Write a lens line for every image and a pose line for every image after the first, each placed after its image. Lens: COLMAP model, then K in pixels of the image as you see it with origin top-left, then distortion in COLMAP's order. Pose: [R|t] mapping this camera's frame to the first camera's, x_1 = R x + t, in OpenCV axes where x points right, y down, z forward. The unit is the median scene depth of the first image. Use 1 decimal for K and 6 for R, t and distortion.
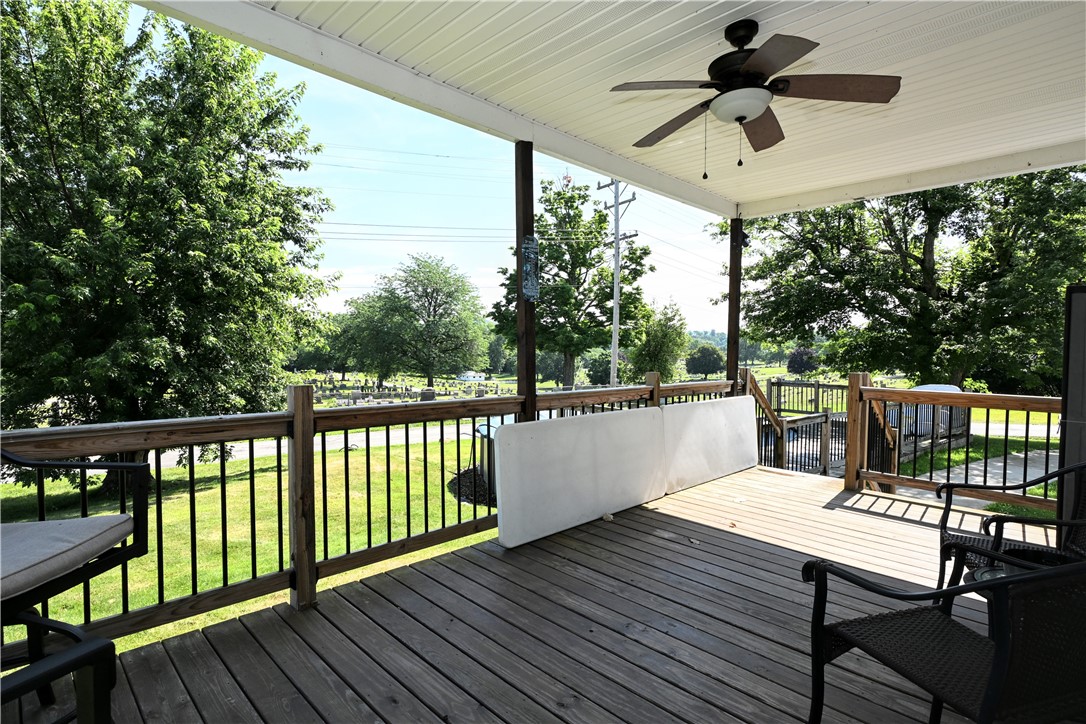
lens RADIAL K [[545.9, 0, 543.0], [0, 545.9, 362.0], [0, 0, 1]] dist [-0.001567, -0.000084]
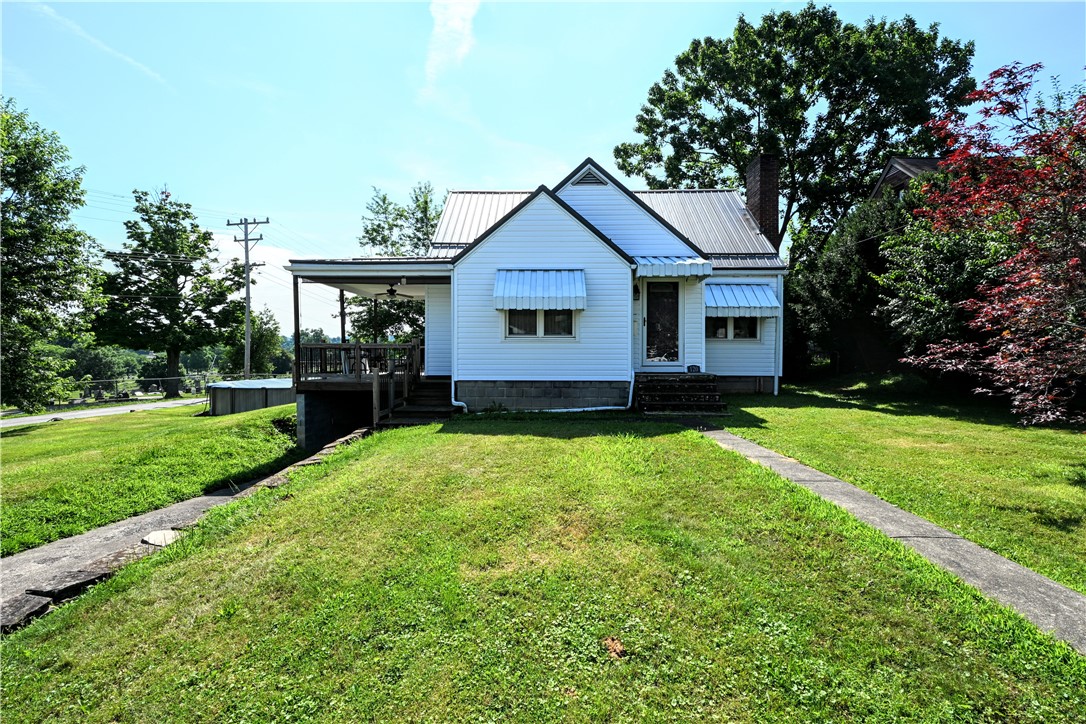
lens RADIAL K [[524.3, 0, 543.0], [0, 524.3, 362.0], [0, 0, 1]] dist [-0.002705, 0.000298]
pose [[0.708032, -0.025871, 0.705706, -0.174515], [0.029225, 0.999546, 0.007322, 0.019170], [-0.705575, 0.015440, 0.708467, -0.289885]]
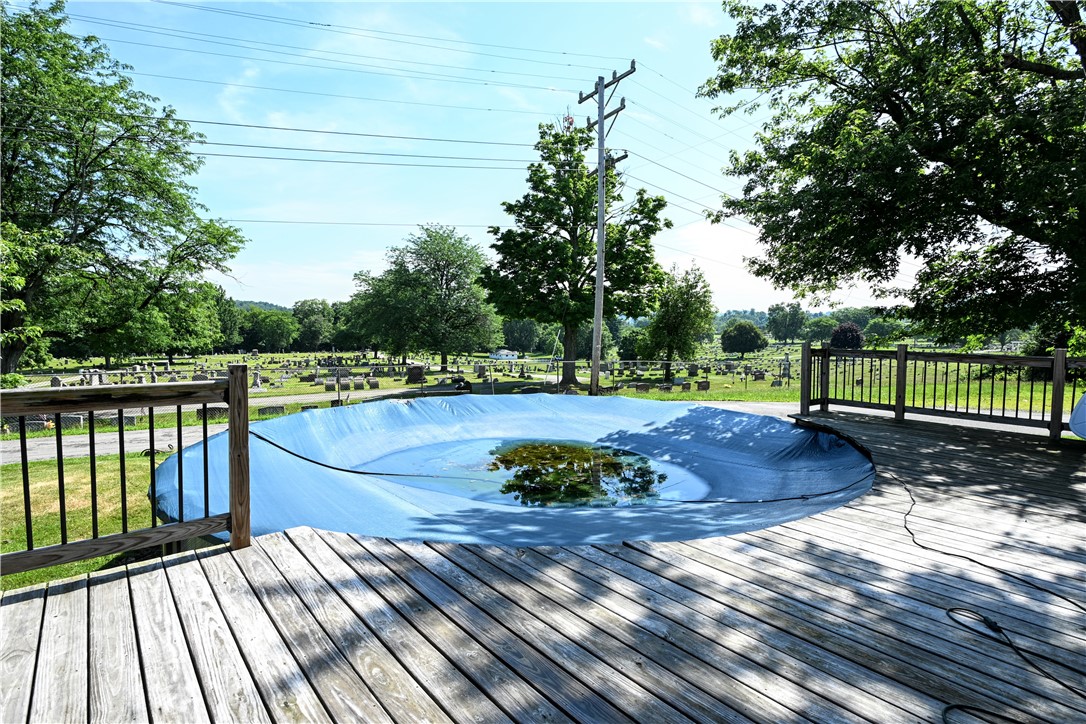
lens RADIAL K [[524.3, 0, 543.0], [0, 524.3, 362.0], [0, 0, 1]] dist [-0.002705, 0.000298]
pose [[0.996889, 0.002576, -0.078771, 0.071600], [0.000429, 0.999274, 0.038107, 0.011095], [0.078812, -0.038023, 0.996164, 0.169366]]
